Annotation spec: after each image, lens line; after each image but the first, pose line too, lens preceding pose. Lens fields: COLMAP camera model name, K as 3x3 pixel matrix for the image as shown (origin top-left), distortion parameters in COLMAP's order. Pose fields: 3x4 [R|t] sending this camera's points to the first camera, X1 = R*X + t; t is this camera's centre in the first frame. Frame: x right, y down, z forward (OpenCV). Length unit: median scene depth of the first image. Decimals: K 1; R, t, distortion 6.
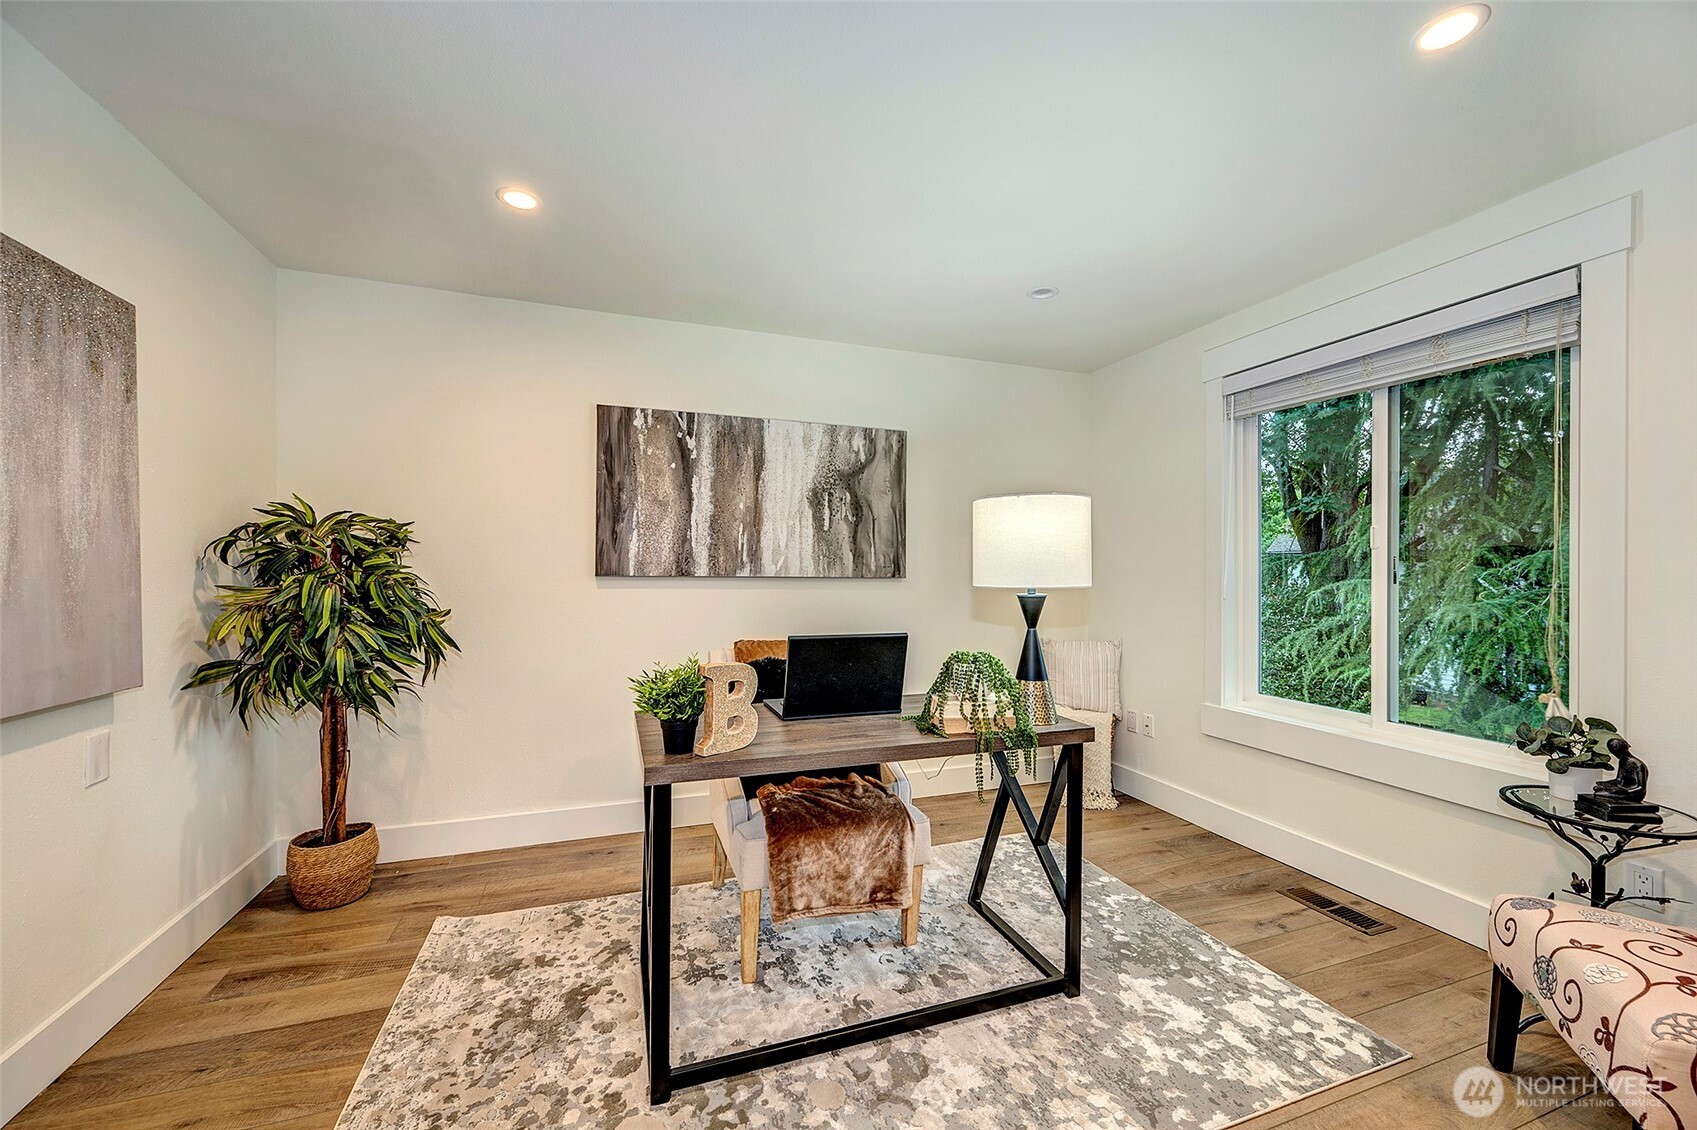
lens RADIAL K [[665.0, 0, 851.7], [0, 665.0, 570.6], [0, 0, 1]] dist [-0.002276, -0.000708]
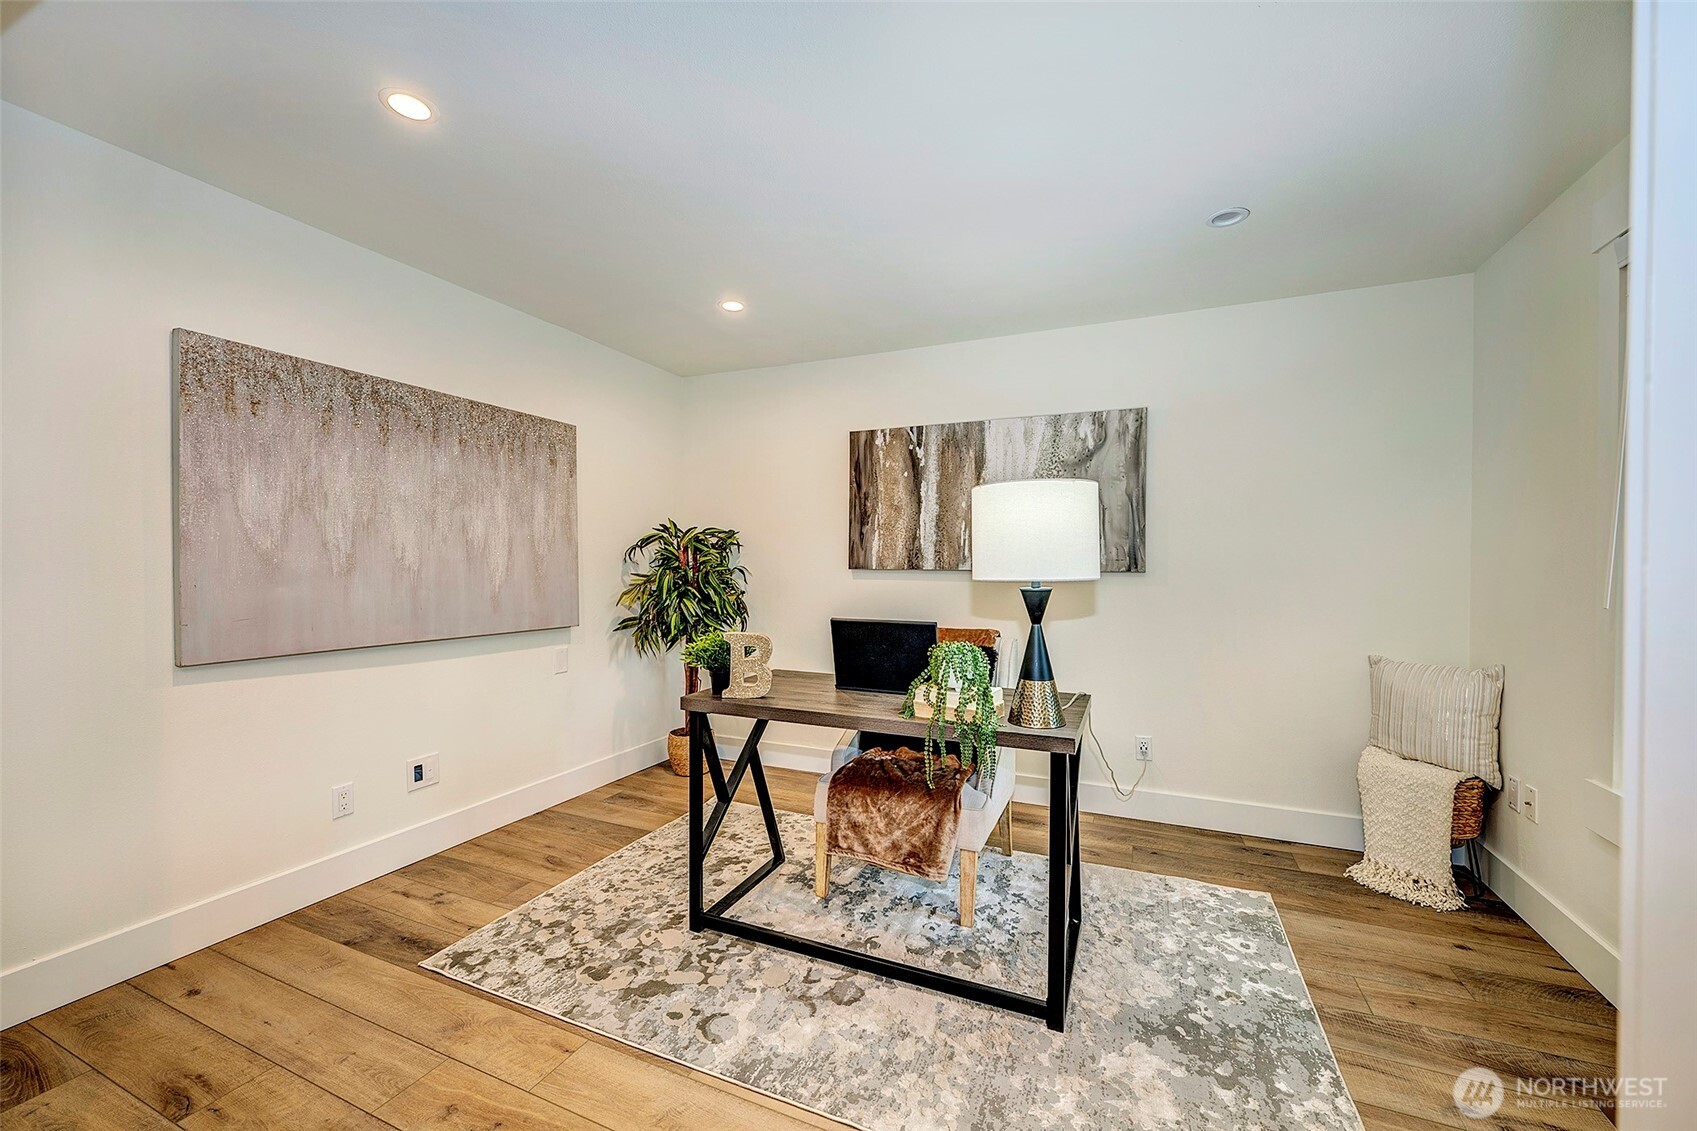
lens RADIAL K [[665.0, 0, 851.7], [0, 665.0, 571.1], [0, 0, 1]] dist [-0.002276, -0.000708]
pose [[0.723048, 0.003560, -0.690789, 0.518068], [0.001076, 0.999980, 0.006279, 0.004332], [0.690797, -0.005283, 0.723029, 0.104094]]
